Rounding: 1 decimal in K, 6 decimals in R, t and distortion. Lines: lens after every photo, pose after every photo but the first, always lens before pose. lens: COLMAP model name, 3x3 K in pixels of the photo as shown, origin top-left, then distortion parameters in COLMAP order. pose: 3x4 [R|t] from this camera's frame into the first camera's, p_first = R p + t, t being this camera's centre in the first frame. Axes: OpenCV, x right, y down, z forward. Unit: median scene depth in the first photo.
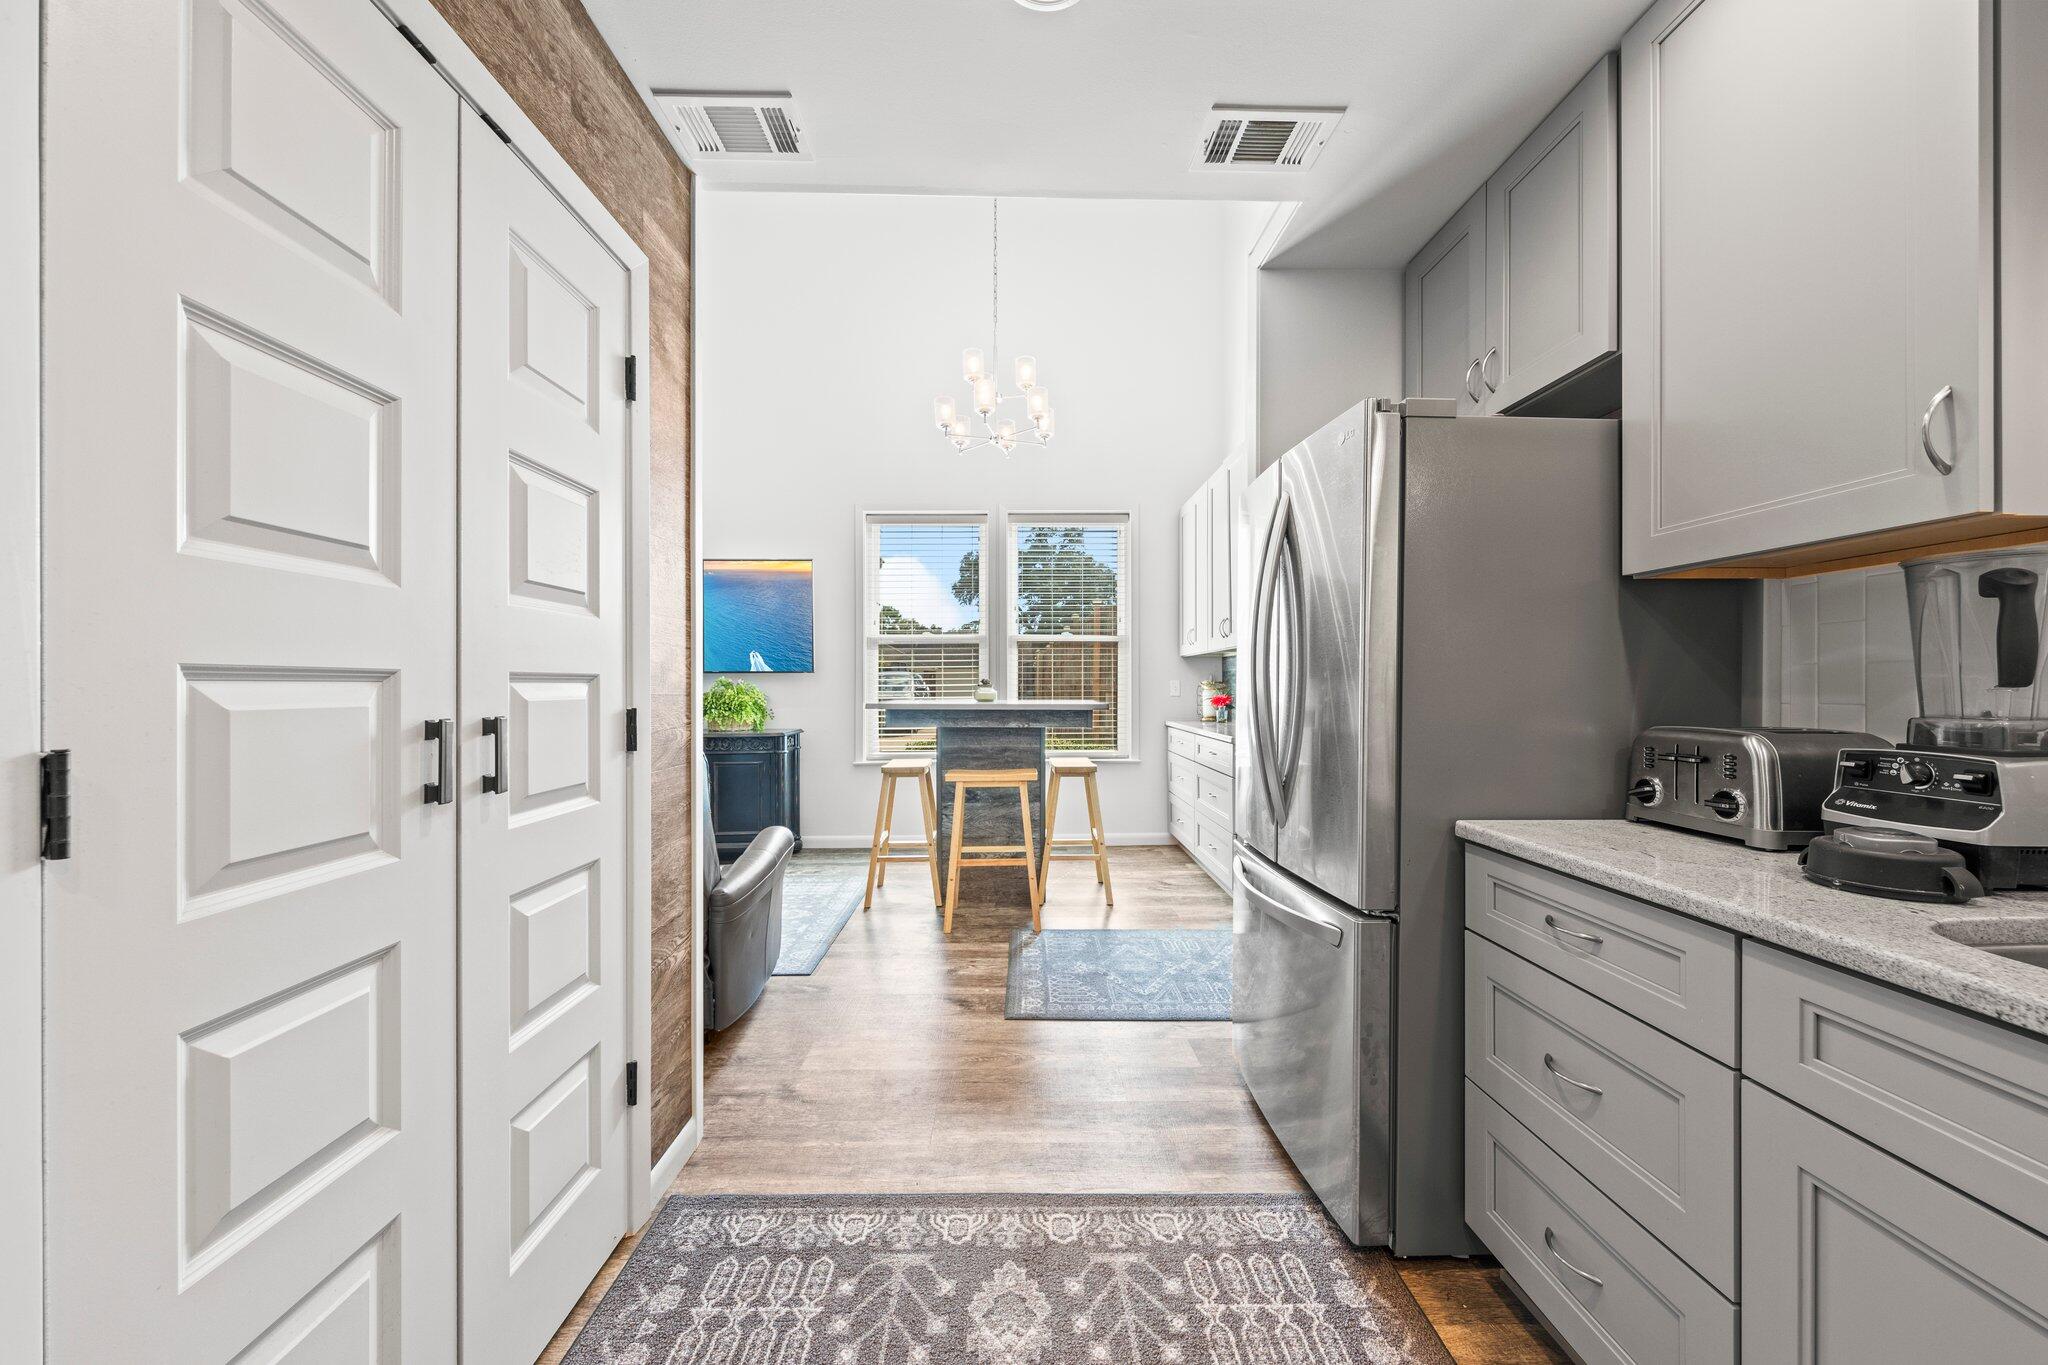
lens RADIAL K [[733.2, 0, 1022.9], [0, 733.2, 693.5], [0, 0, 1]] dist [0.000318, 0.000035]
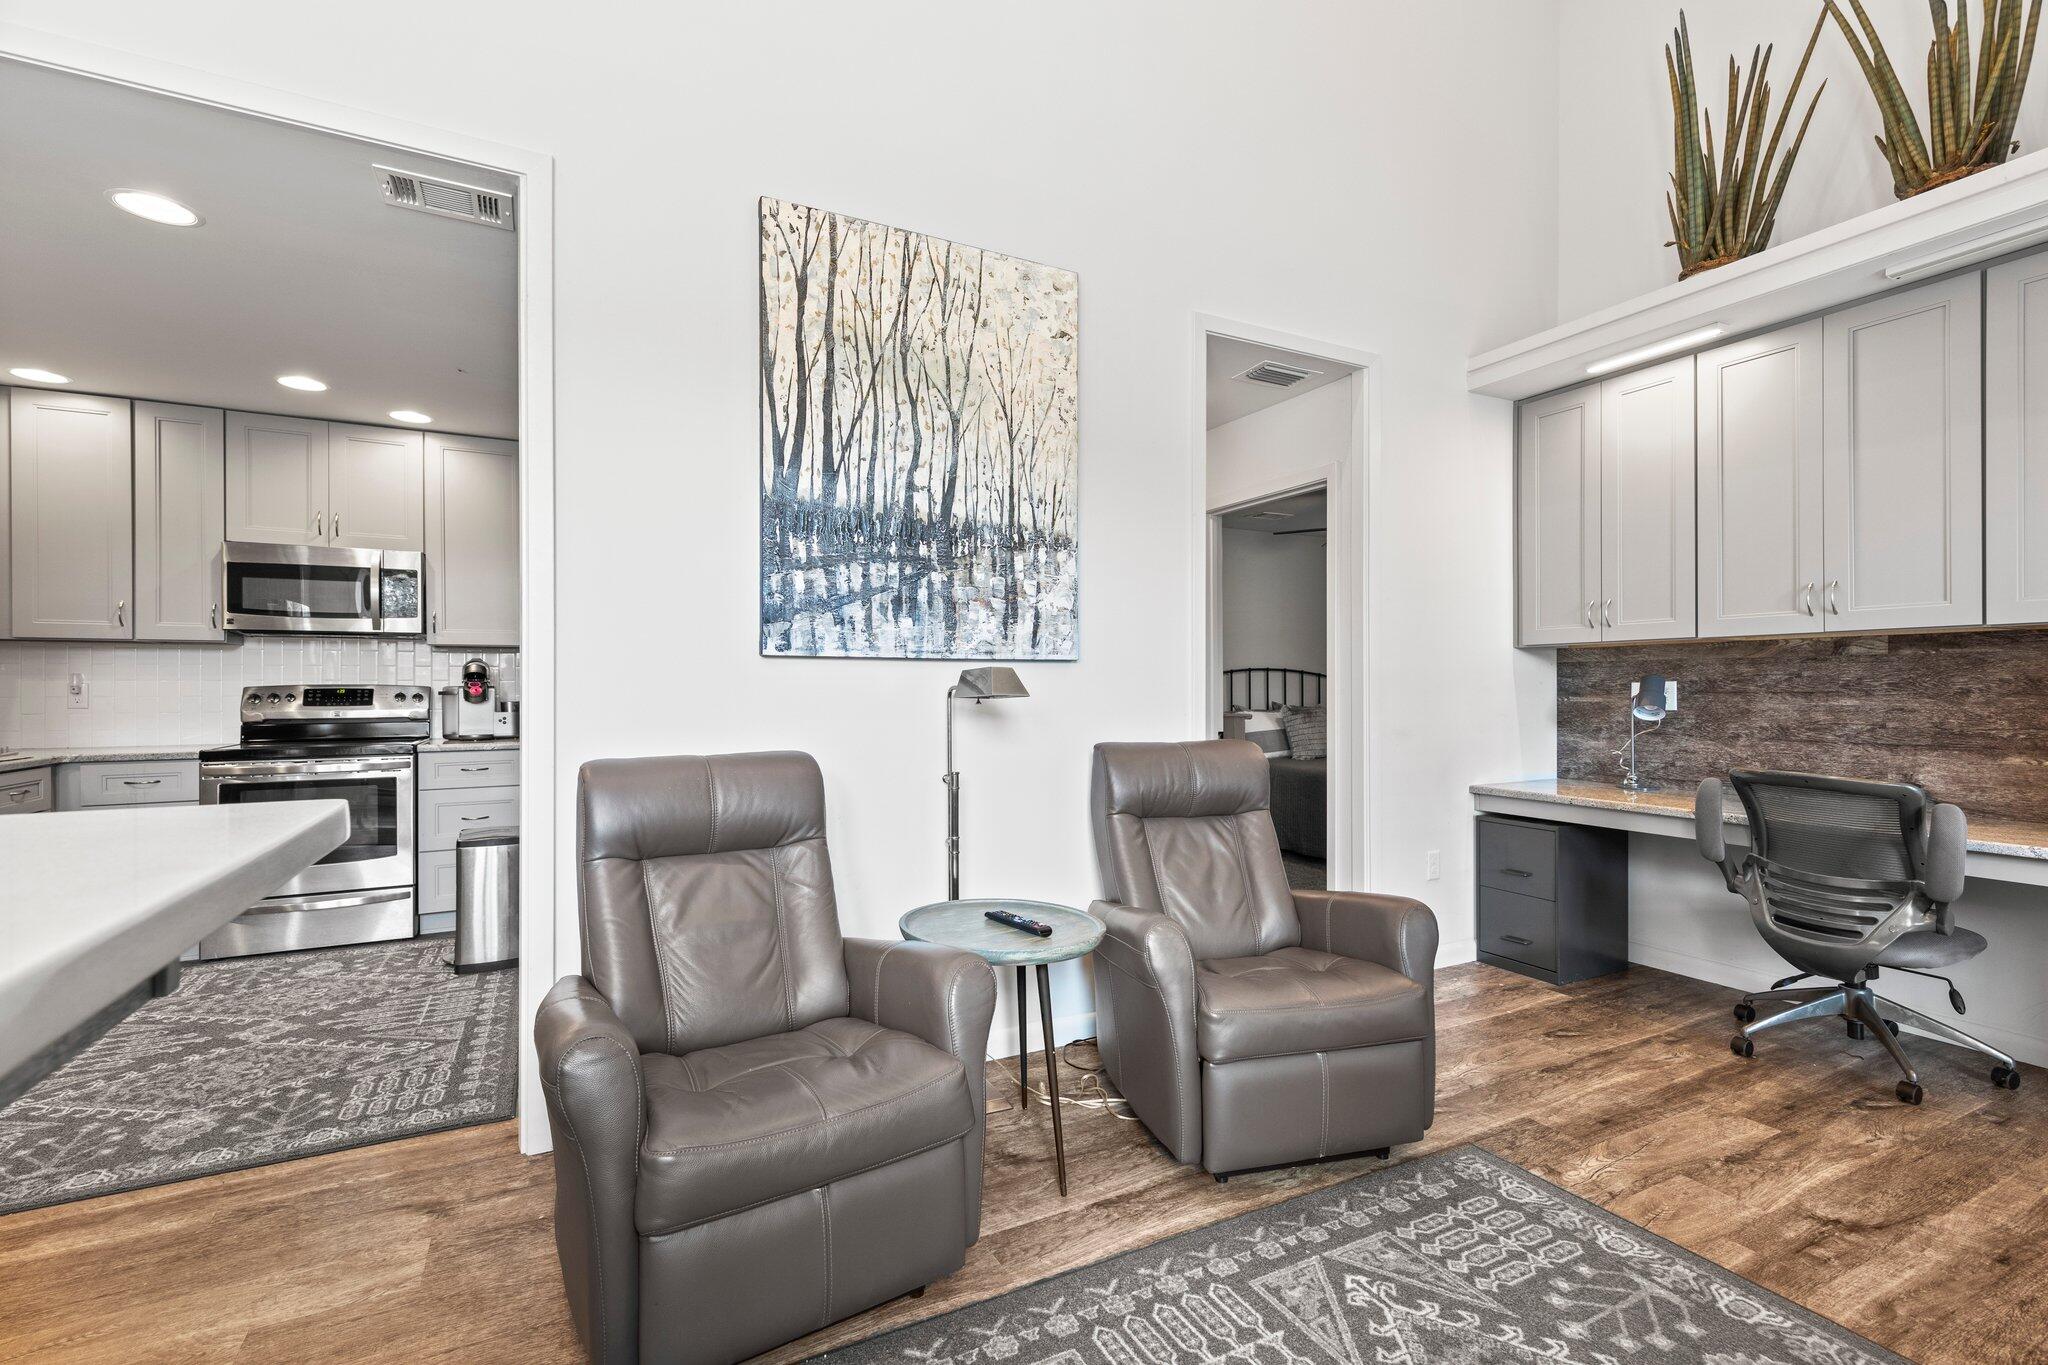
lens RADIAL K [[898.7, 0, 1024.0], [0, 898.7, 682.5], [0, 0, 1]] dist [0.000249, -0.000092]
pose [[-0.892968, -0.000918, -0.450120, -0.815152], [-0.001735, 0.999998, 0.001402, -0.029593], [0.450117, 0.002033, -0.892967, 3.875912]]
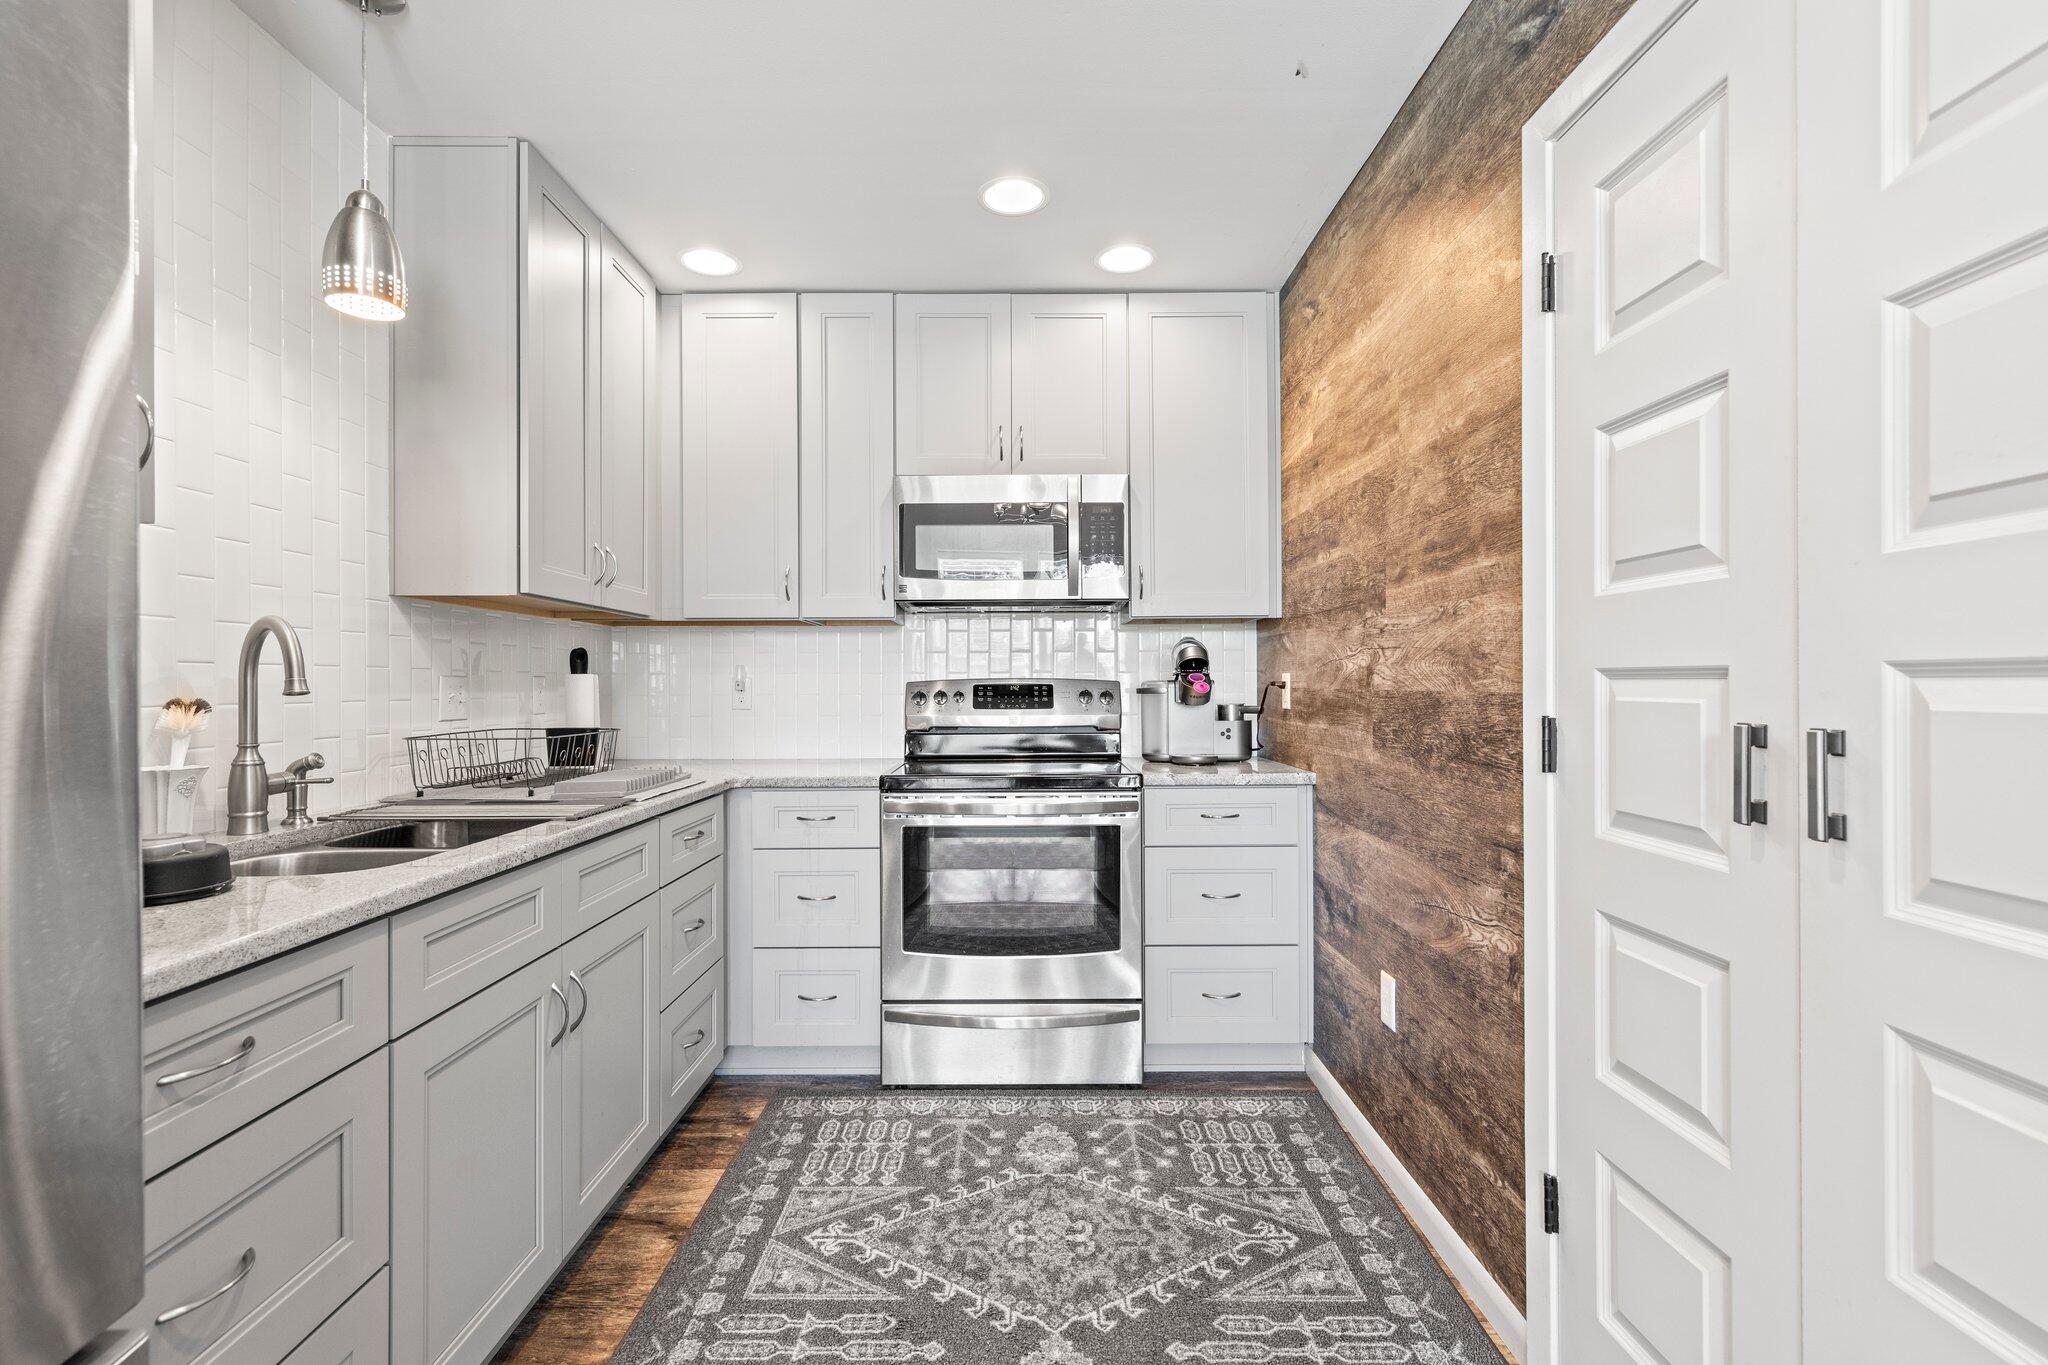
lens RADIAL K [[905.5, 0, 1016.0], [0, 905.5, 675.9], [0, 0, 1]] dist [0.001653, 0.000099]
pose [[-0.999850, 0.002356, 0.017187, 0.019605], [0.002362, 0.999997, 0.000332, -0.018529], [-0.017186, 0.000373, -0.999852, 1.829329]]
